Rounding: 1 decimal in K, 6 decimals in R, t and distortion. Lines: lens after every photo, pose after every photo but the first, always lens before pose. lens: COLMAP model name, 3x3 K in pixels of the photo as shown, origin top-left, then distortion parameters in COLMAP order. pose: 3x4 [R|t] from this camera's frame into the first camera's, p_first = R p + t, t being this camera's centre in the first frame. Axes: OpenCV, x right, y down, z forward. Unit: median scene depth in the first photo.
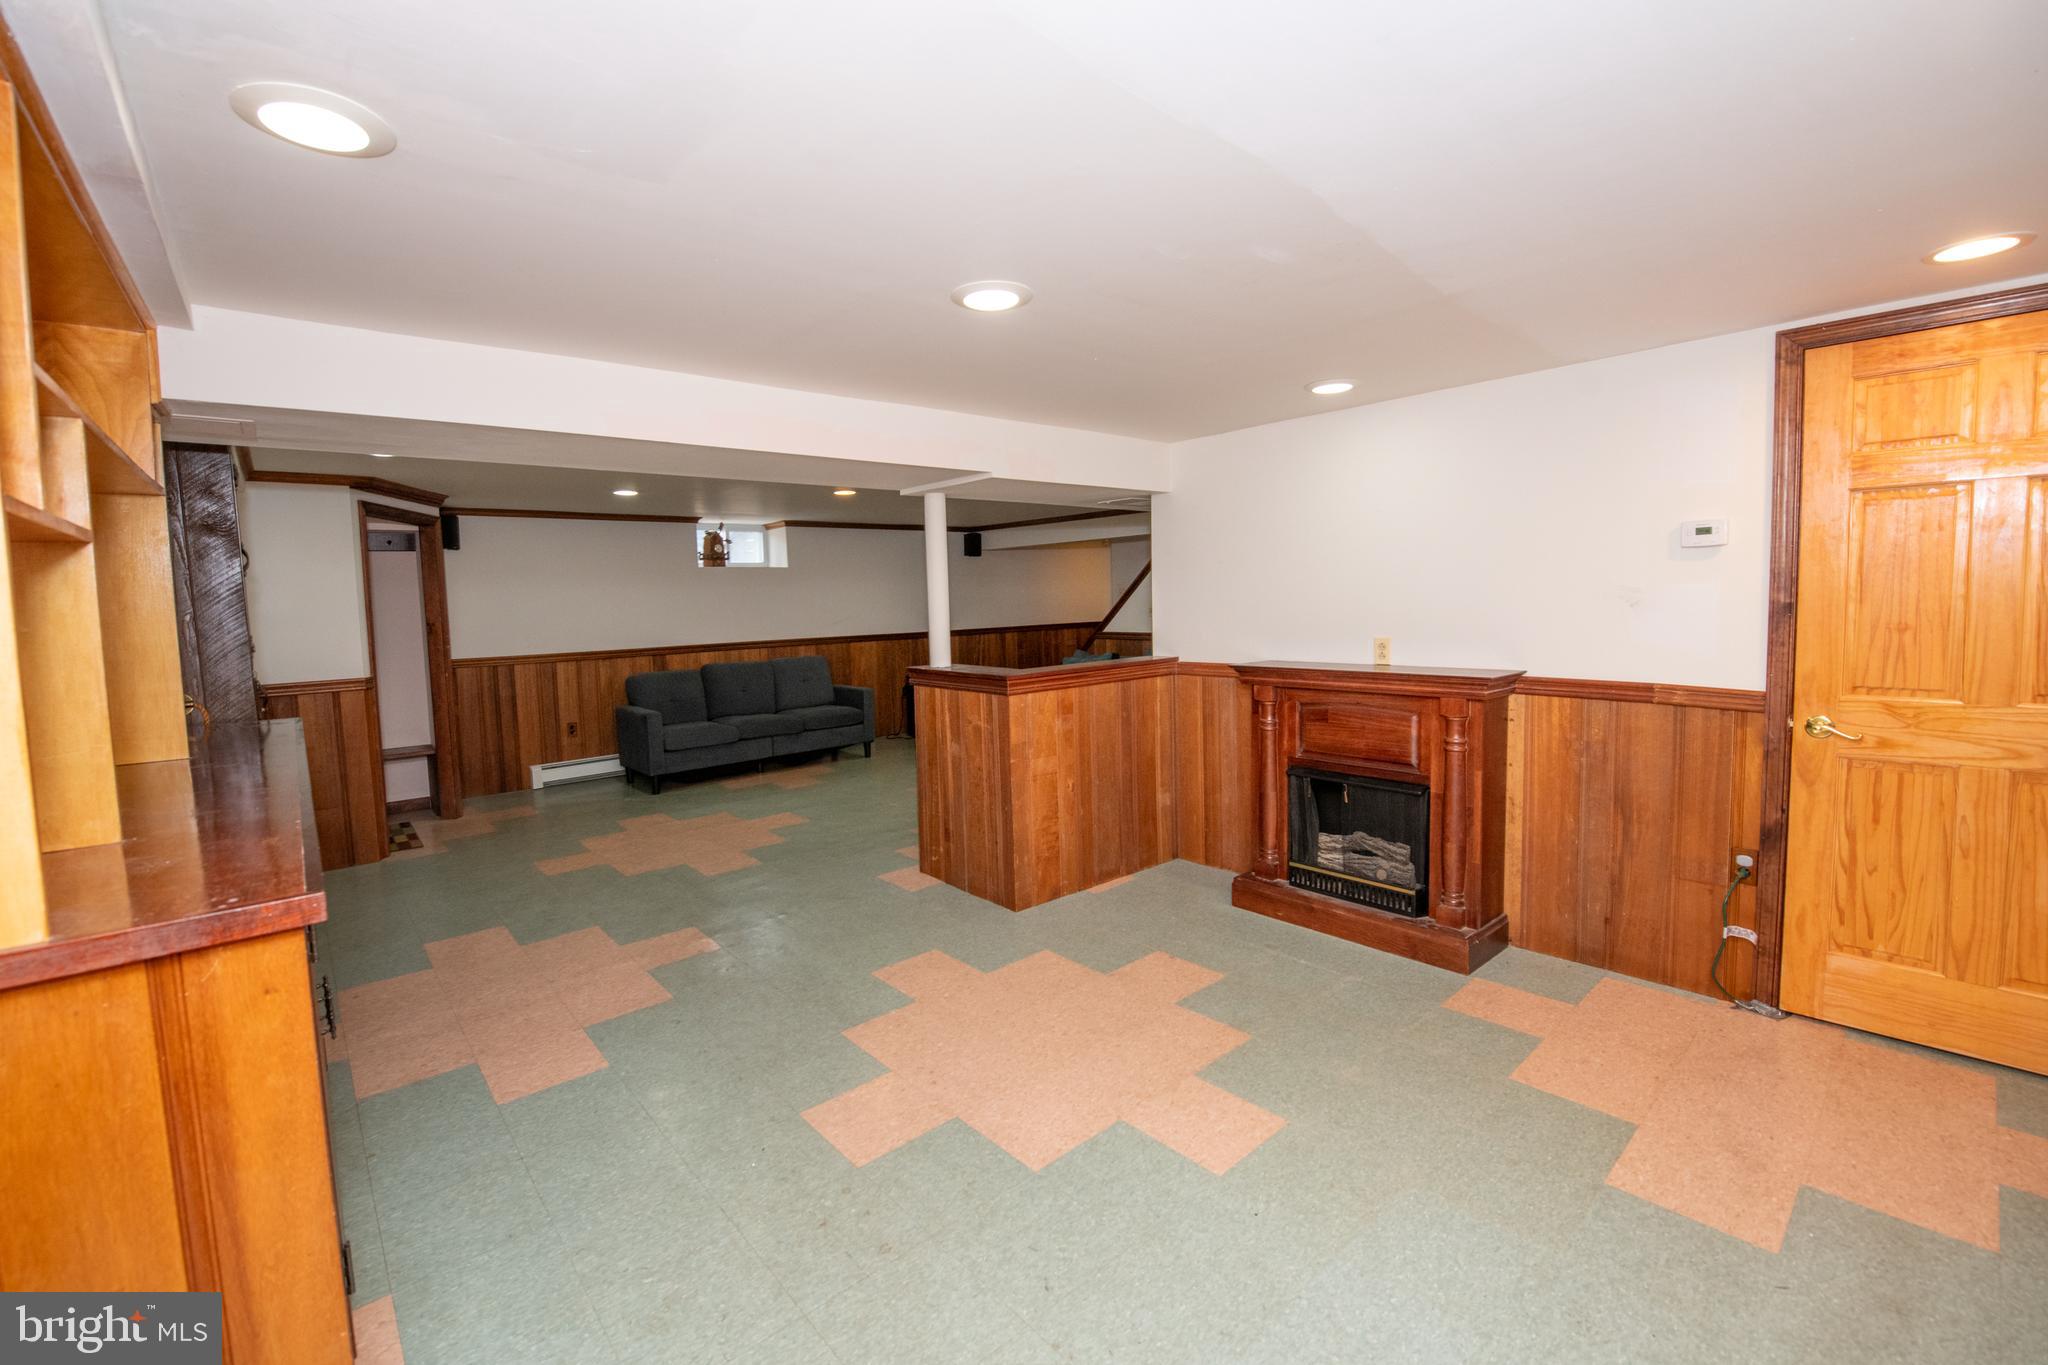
lens RADIAL K [[856.2, 0, 1009.8], [0, 856.2, 652.1], [0, 0, 1]] dist [-0.015646, -0.003179]
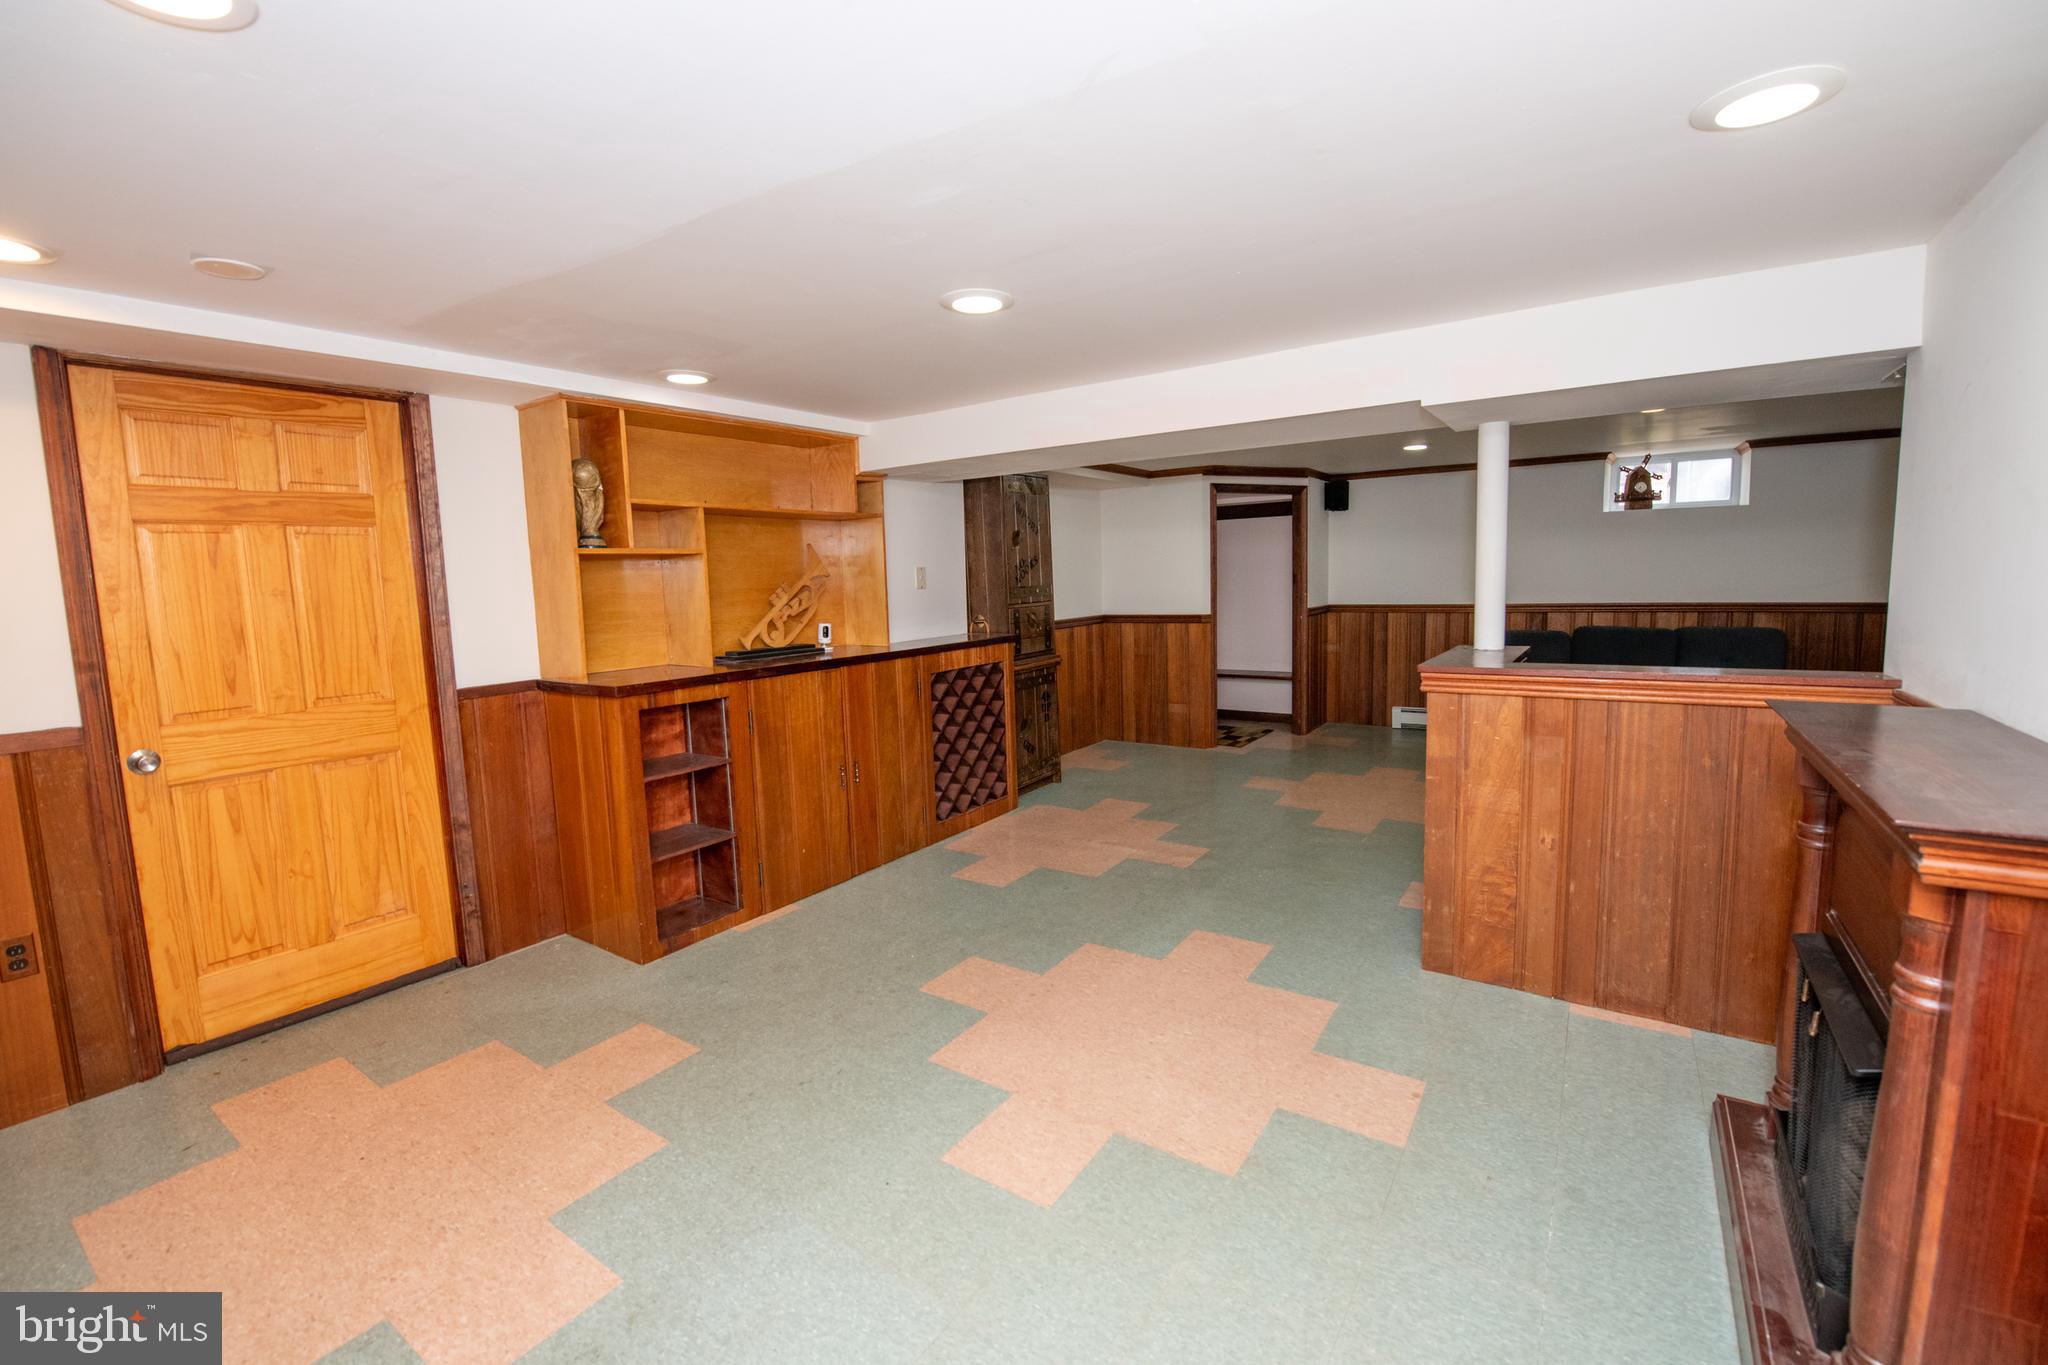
lens RADIAL K [[856.2, 0, 1009.8], [0, 856.2, 652.1], [0, 0, 1]] dist [-0.015646, -0.003179]
pose [[0.251234, 0.107689, -0.961917, 0.516548], [-0.039369, 0.994106, 0.101010, -0.037875], [0.967125, 0.012492, 0.253993, 0.359410]]
